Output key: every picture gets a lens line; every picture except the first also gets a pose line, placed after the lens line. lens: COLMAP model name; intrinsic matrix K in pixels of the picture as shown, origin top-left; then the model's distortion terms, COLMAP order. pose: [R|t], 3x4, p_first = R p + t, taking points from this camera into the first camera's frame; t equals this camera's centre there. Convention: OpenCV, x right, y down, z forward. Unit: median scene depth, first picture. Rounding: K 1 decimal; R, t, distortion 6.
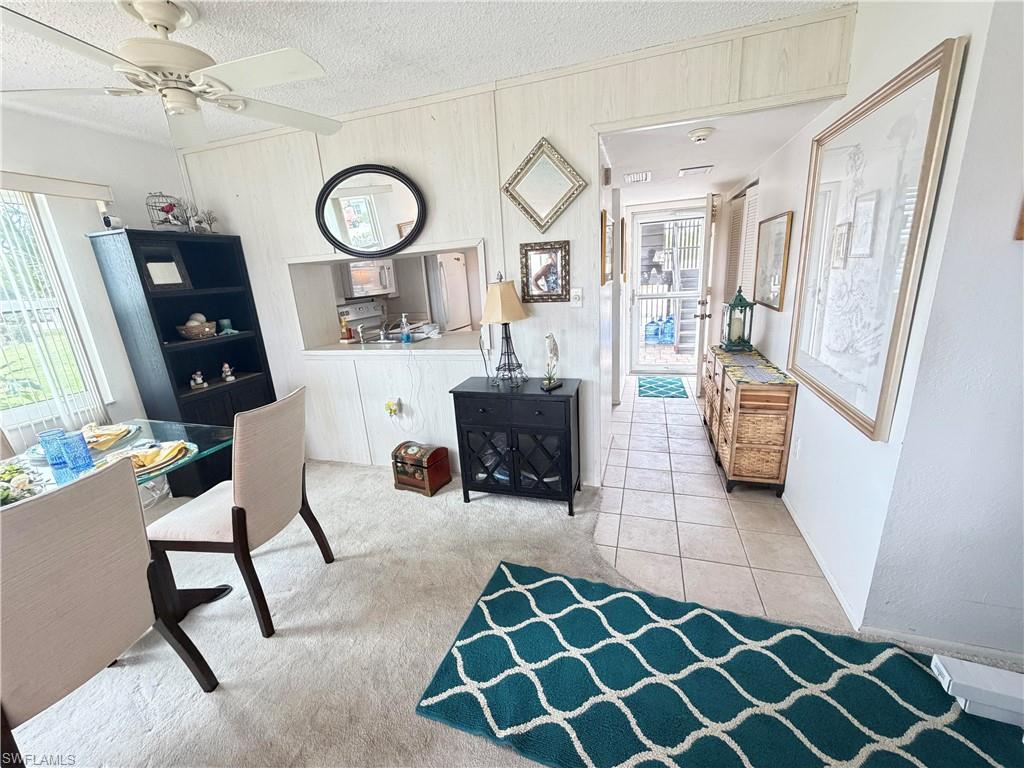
lens RADIAL K [[408.6, 0, 510.4], [0, 408.6, 380.6], [0, 0, 1]] dist [-0.000060, 0.000067]
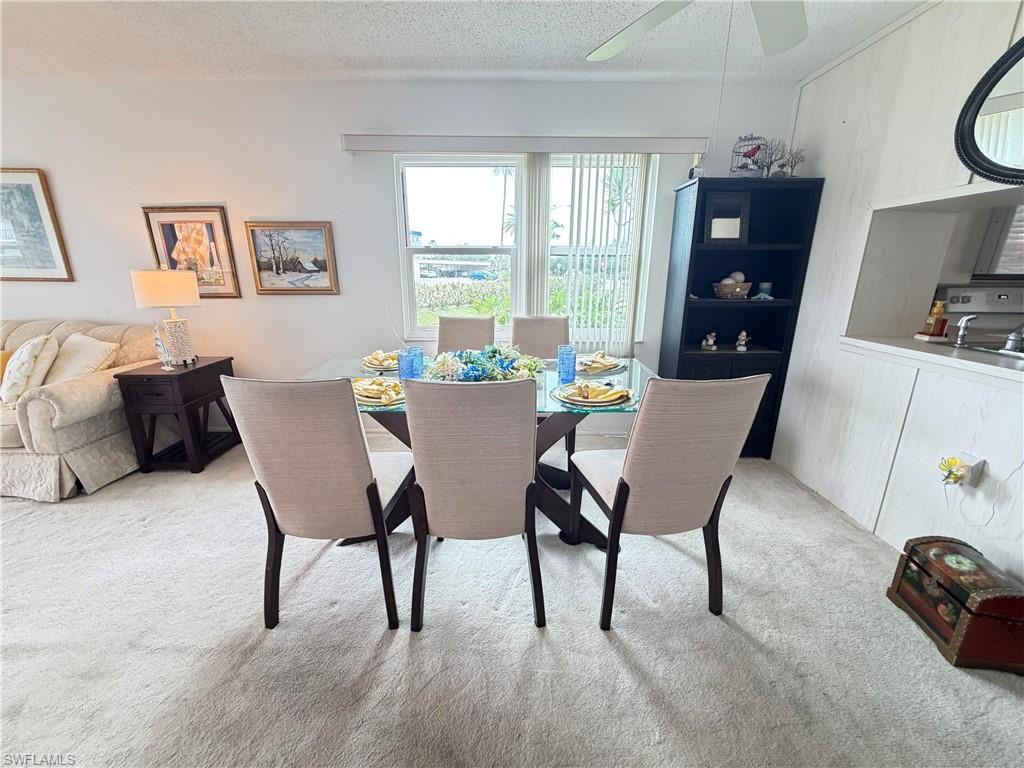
lens RADIAL K [[408.6, 0, 506.8], [0, 408.6, 382.9], [0, 0, 1]] dist [-0.000060, 0.000067]
pose [[0.304812, 0.318486, -0.897584, -0.020479], [-0.268623, 0.932919, 0.239801, -0.012326], [0.913746, 0.168018, 0.369917, 0.239922]]
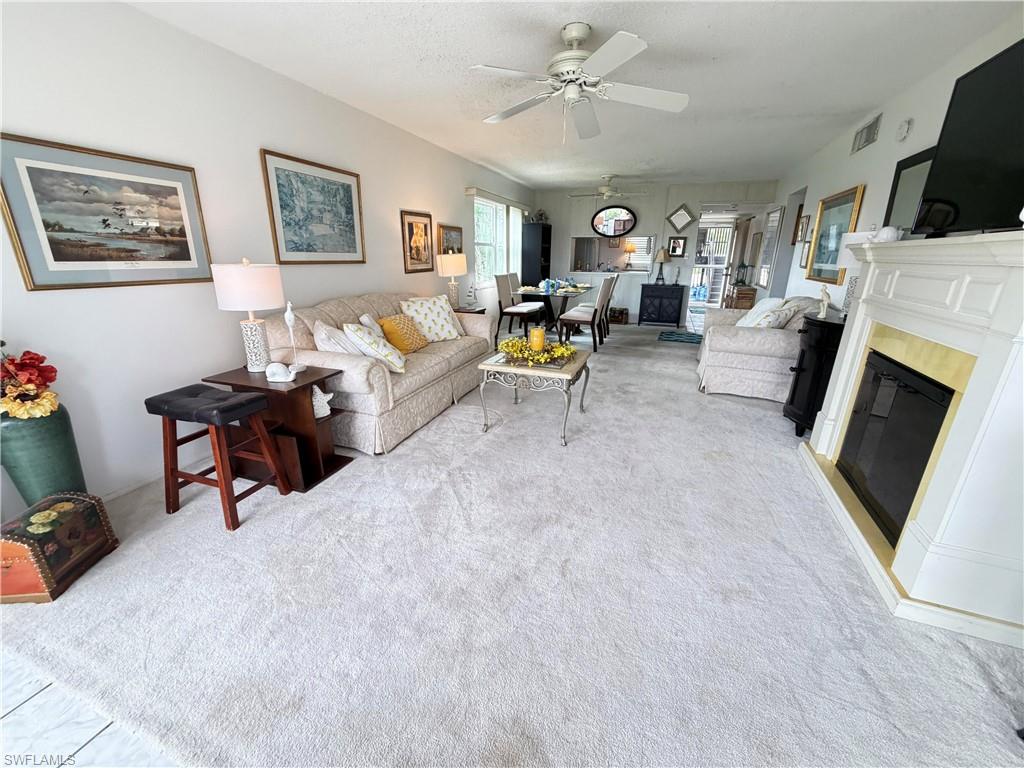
lens RADIAL K [[408.6, 0, 508.7], [0, 408.6, 379.8], [0, 0, 1]] dist [-0.000060, 0.000067]
pose [[0.996553, 0.080344, -0.020665, -0.891674], [-0.079418, 0.995945, 0.042259, 0.599991], [0.023976, -0.040473, 0.998893, -1.832323]]
